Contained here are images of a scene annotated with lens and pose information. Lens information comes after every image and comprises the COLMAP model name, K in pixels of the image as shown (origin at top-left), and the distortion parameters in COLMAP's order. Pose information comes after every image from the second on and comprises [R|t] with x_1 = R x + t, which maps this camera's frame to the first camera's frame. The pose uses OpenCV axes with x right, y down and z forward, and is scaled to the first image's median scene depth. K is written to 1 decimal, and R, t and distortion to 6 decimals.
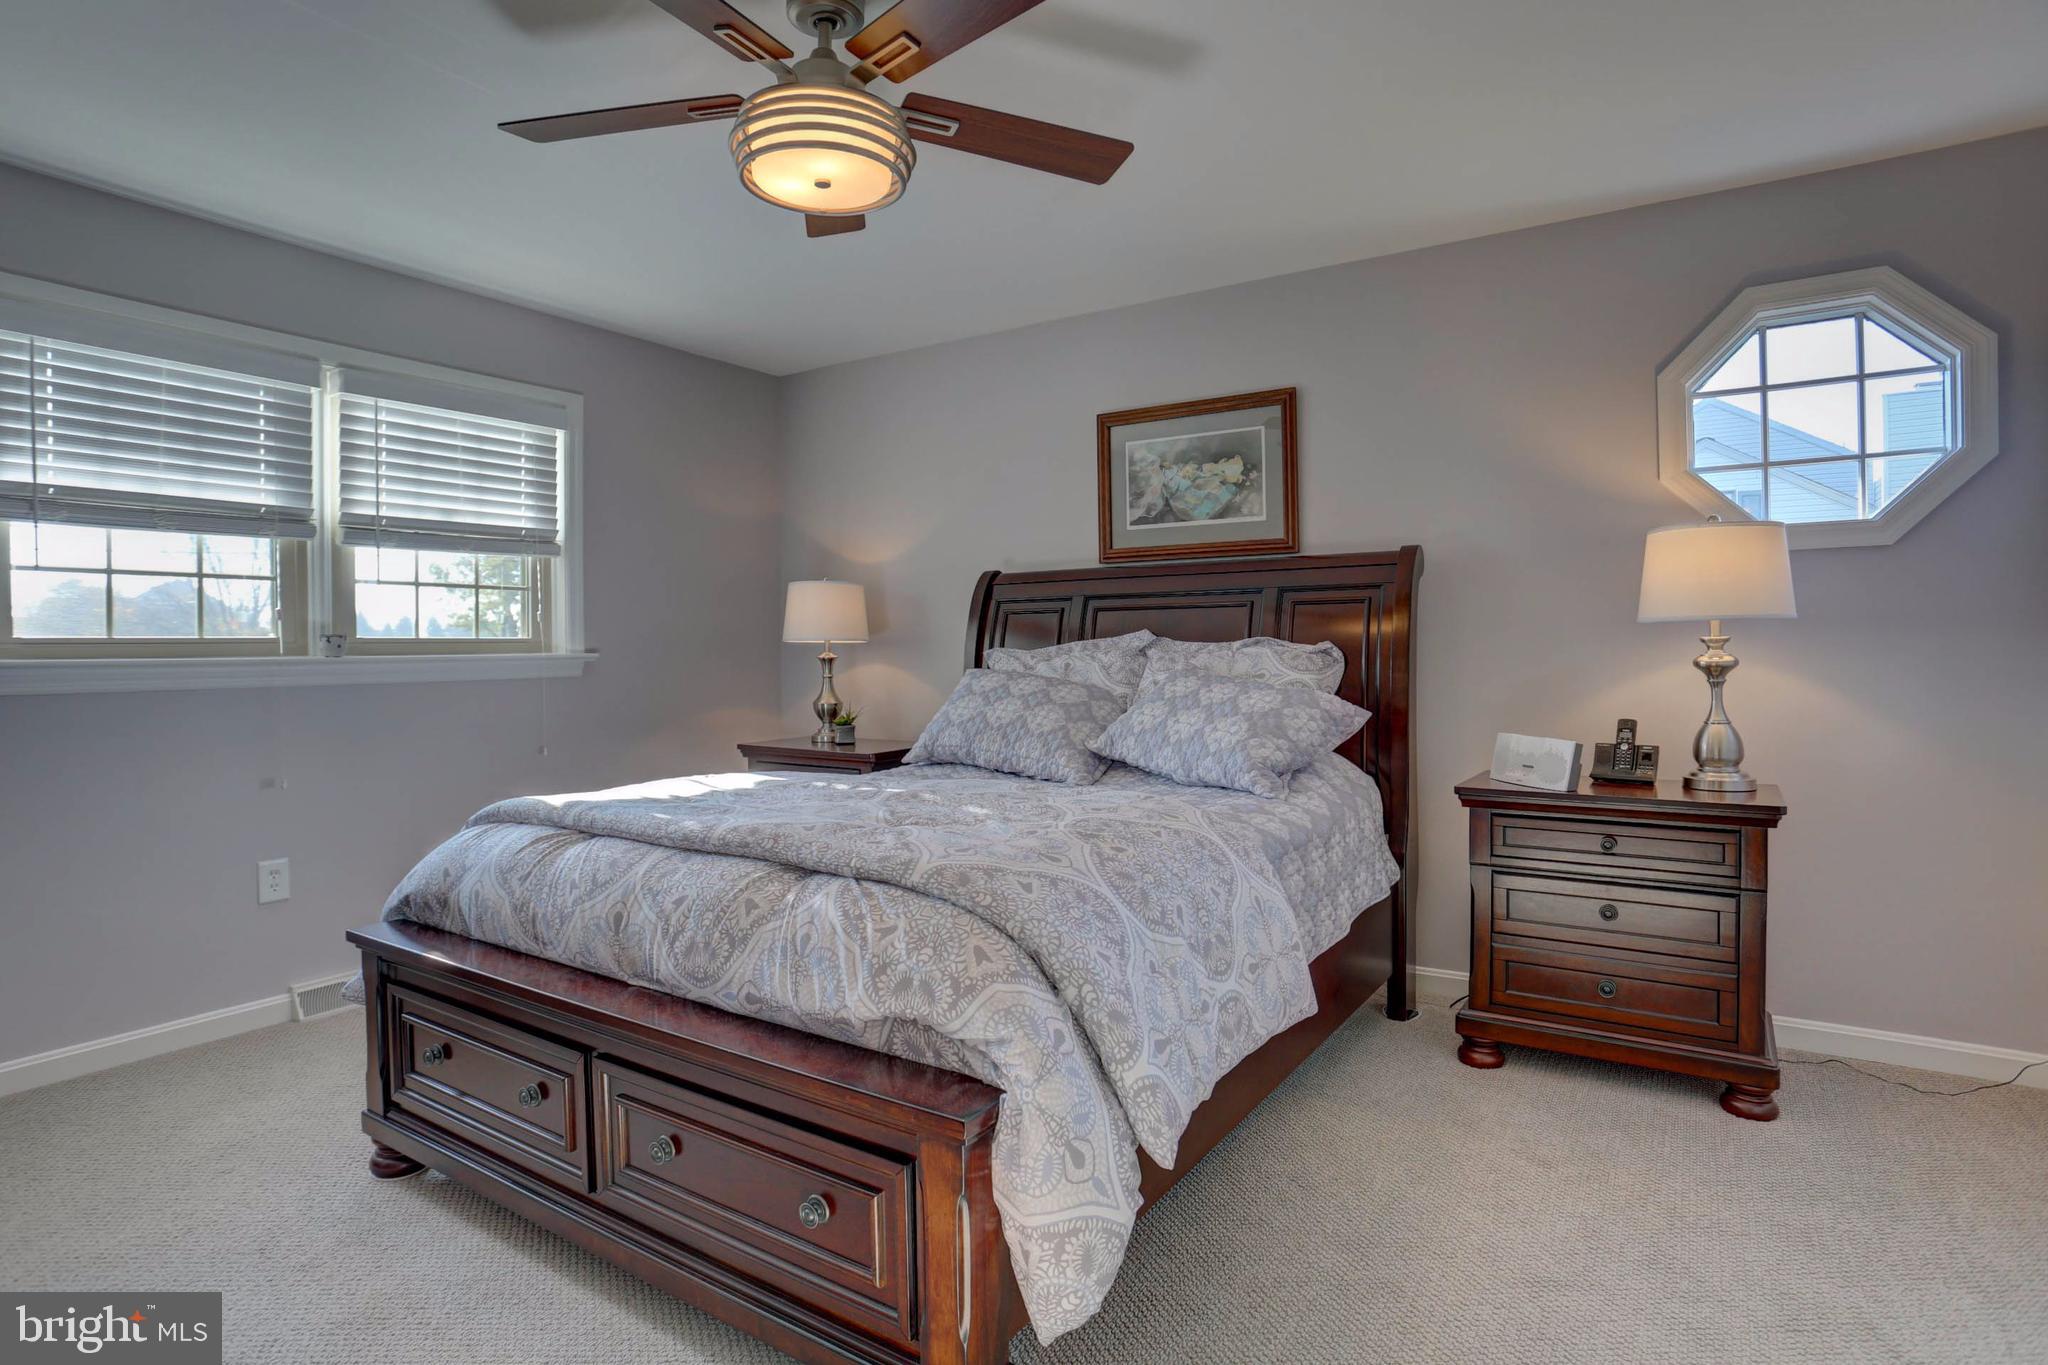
lens RADIAL K [[1067.0, 0, 1038.1], [0, 1067.0, 656.6], [0, 0, 1]] dist [-0.061235, 0.033312]
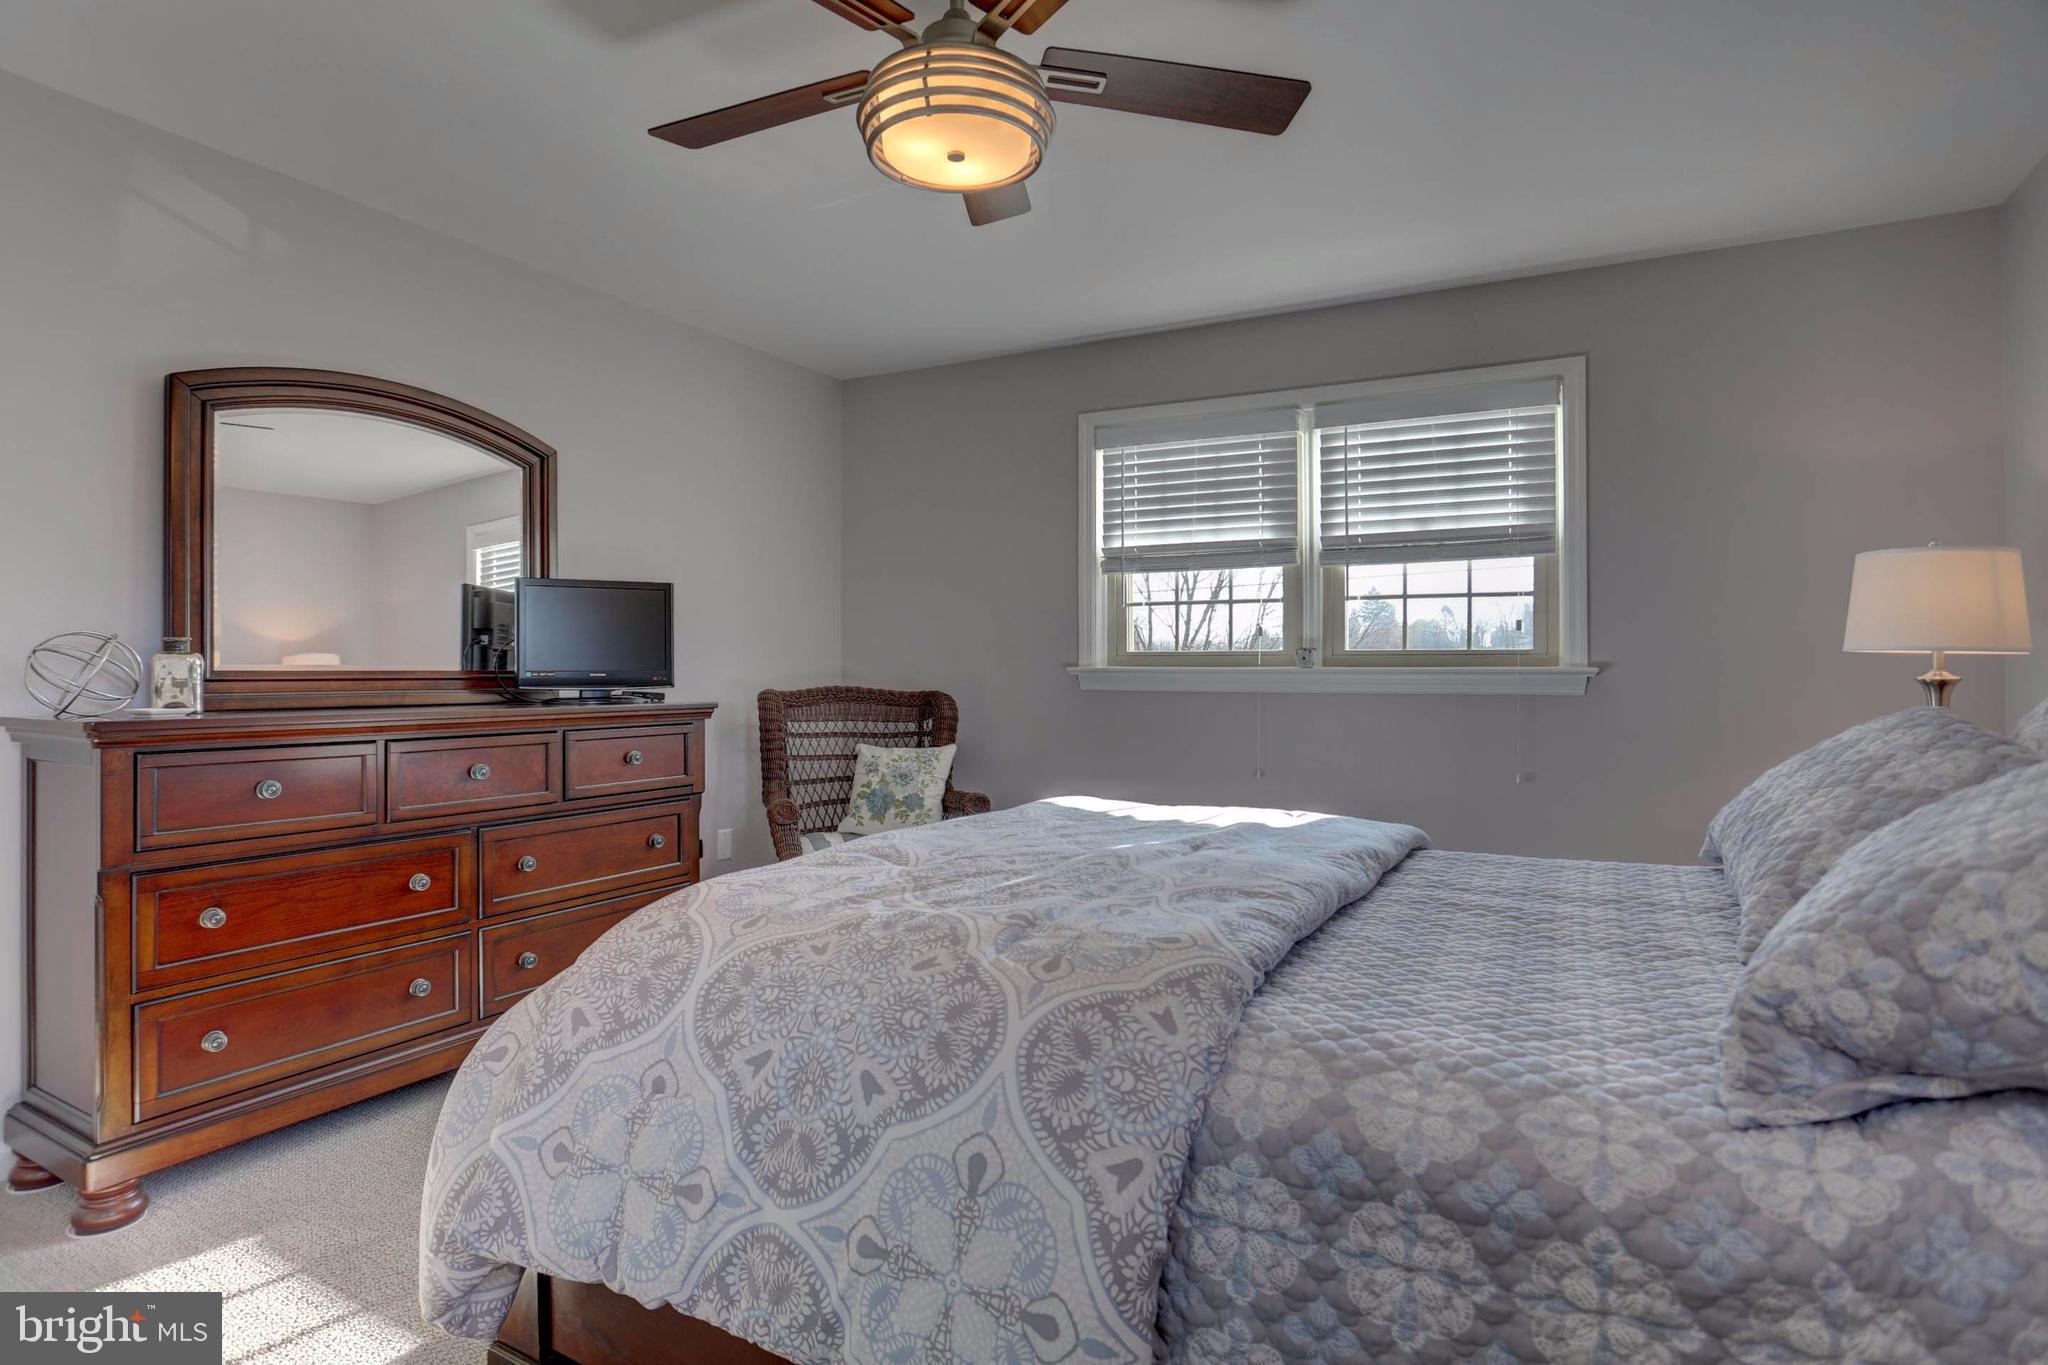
lens RADIAL K [[1067.0, 0, 1038.1], [0, 1067.0, 656.6], [0, 0, 1]] dist [-0.061235, 0.033312]
pose [[0.058959, -0.000081, -0.998260, 0.431425], [-0.015373, 0.999881, -0.000989, -0.004569], [0.998142, 0.015405, 0.058951, 0.616332]]
